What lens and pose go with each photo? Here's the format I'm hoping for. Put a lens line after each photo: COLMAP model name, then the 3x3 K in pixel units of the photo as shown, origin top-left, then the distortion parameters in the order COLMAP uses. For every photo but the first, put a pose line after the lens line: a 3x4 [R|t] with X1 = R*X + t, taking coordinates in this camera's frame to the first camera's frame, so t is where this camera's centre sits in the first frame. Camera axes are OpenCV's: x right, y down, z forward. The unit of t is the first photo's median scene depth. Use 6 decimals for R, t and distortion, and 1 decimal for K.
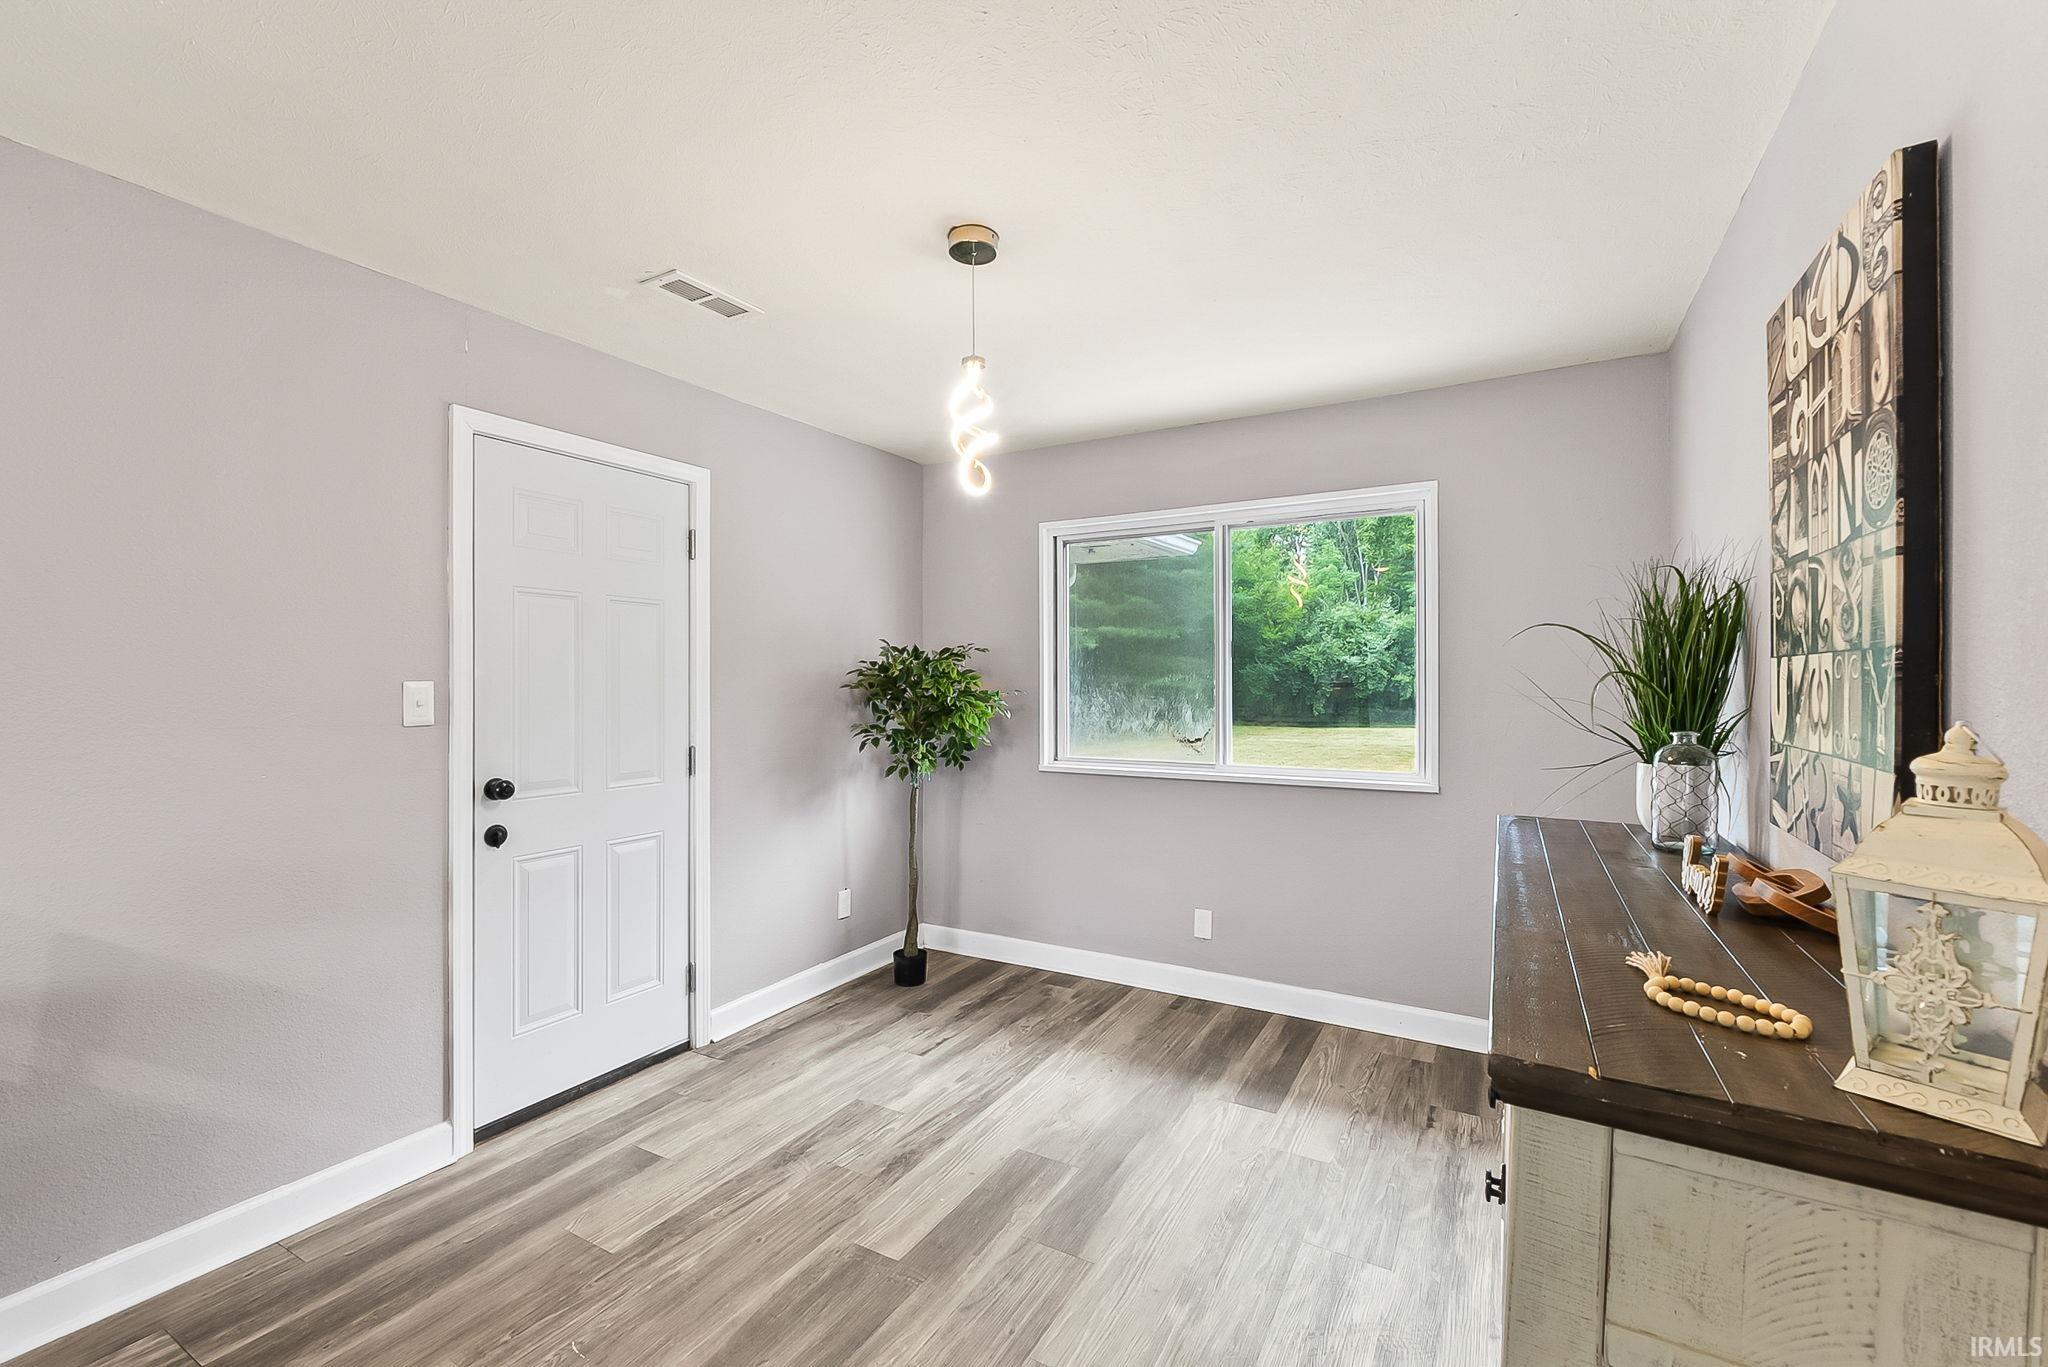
lens RADIAL K [[867.0, 0, 1027.9], [0, 867.0, 688.7], [0, 0, 1]] dist [-0.005714, 0.000657]
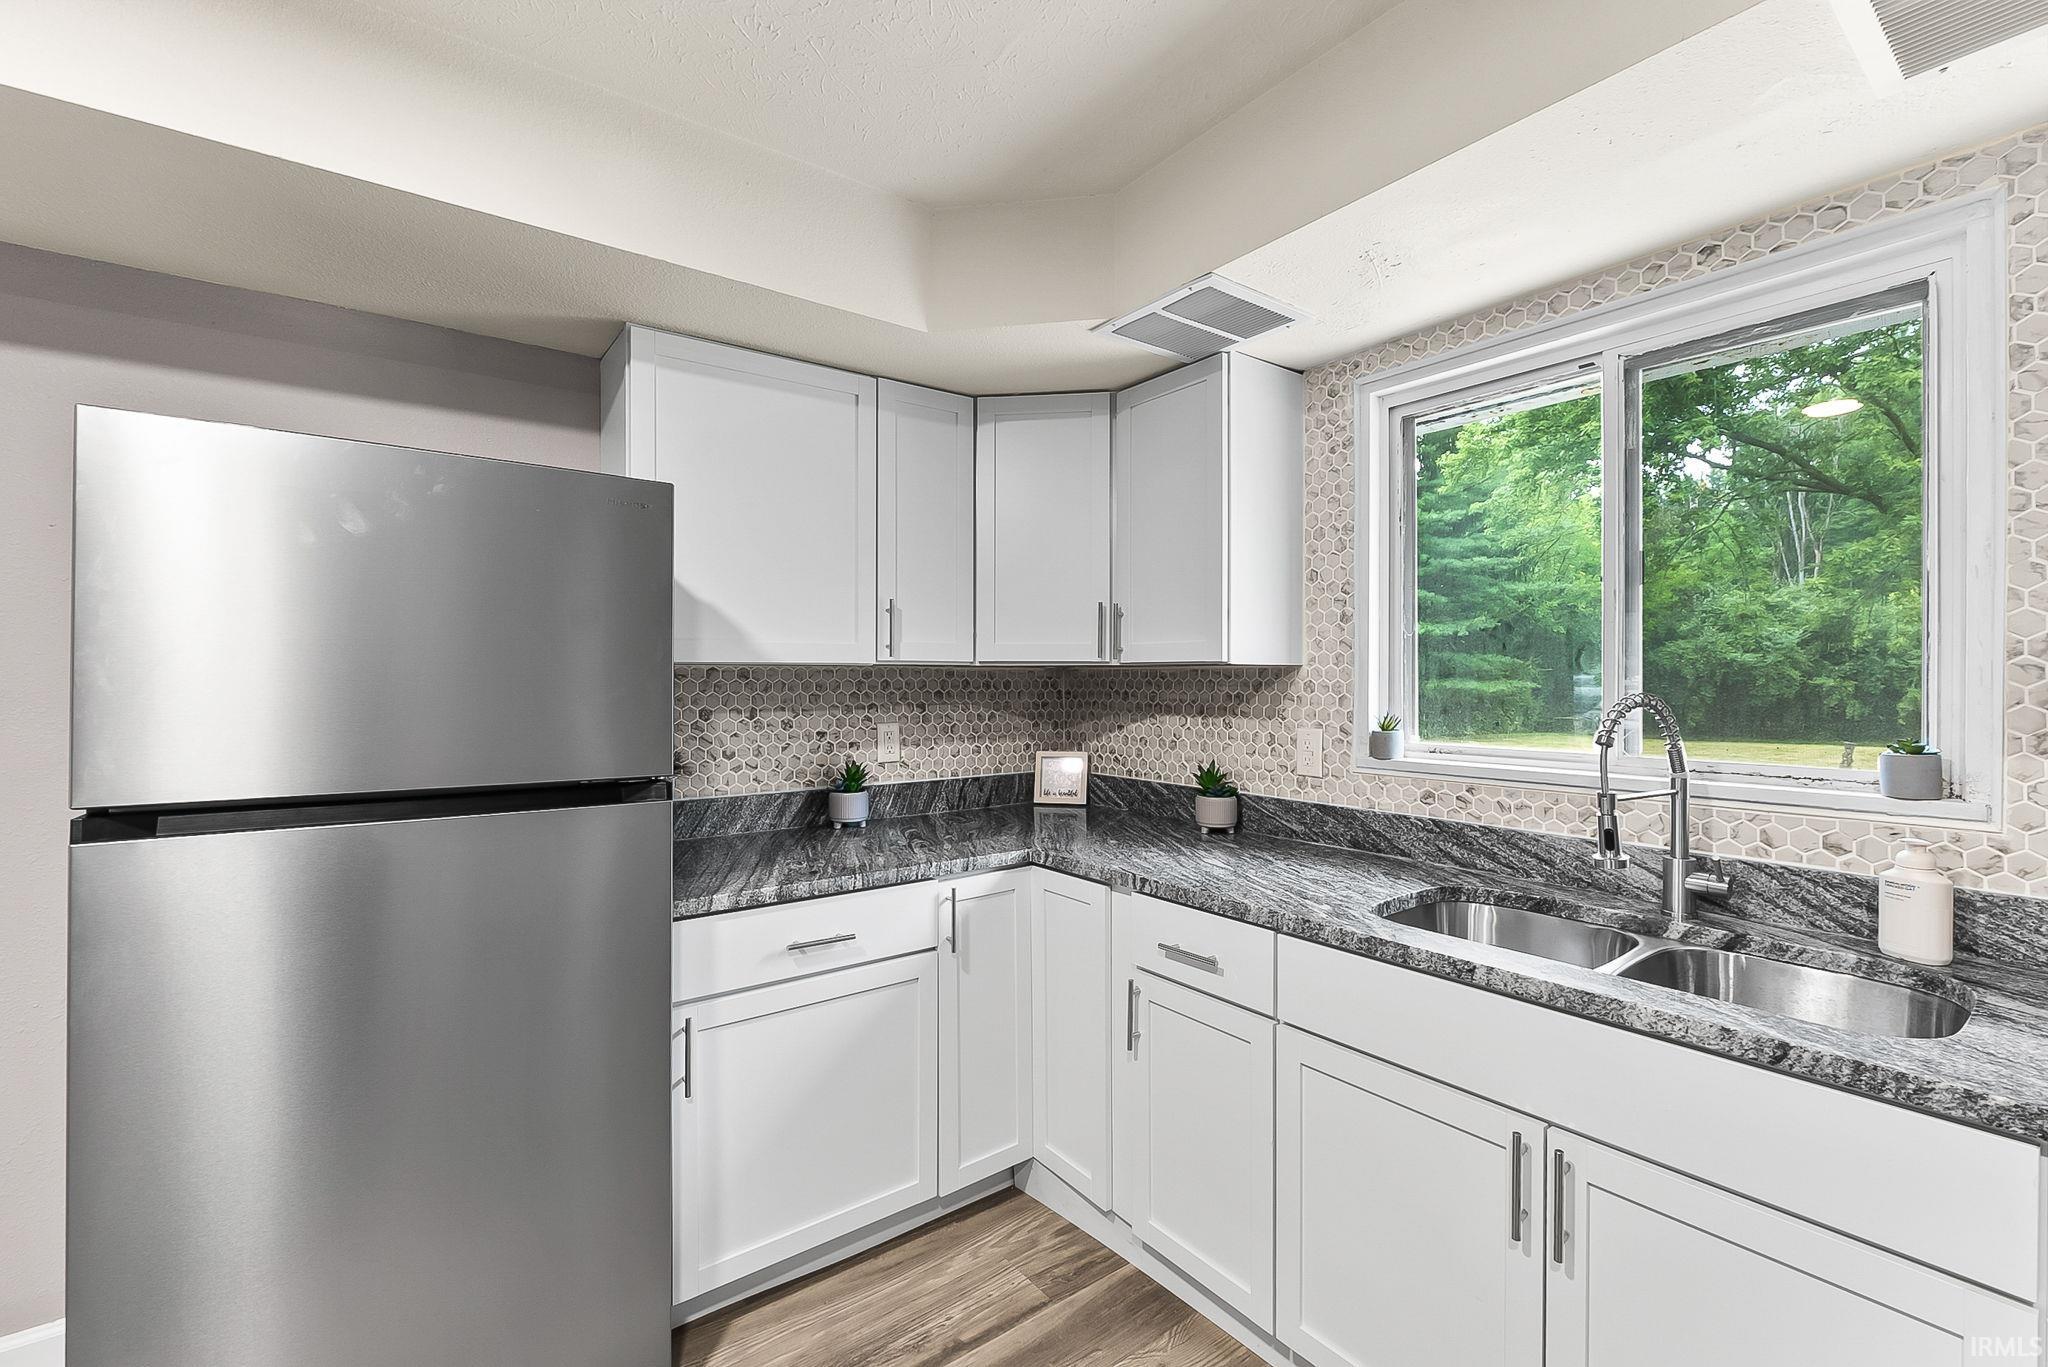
lens RADIAL K [[867.0, 0, 1008.7], [0, 867.0, 679.0], [0, 0, 1]] dist [-0.005714, 0.000657]
pose [[0.929121, 0.004060, -0.369753, 0.843063], [-0.008266, 0.999918, -0.009790, 0.000338], [0.369683, 0.012152, 0.929079, -0.064077]]
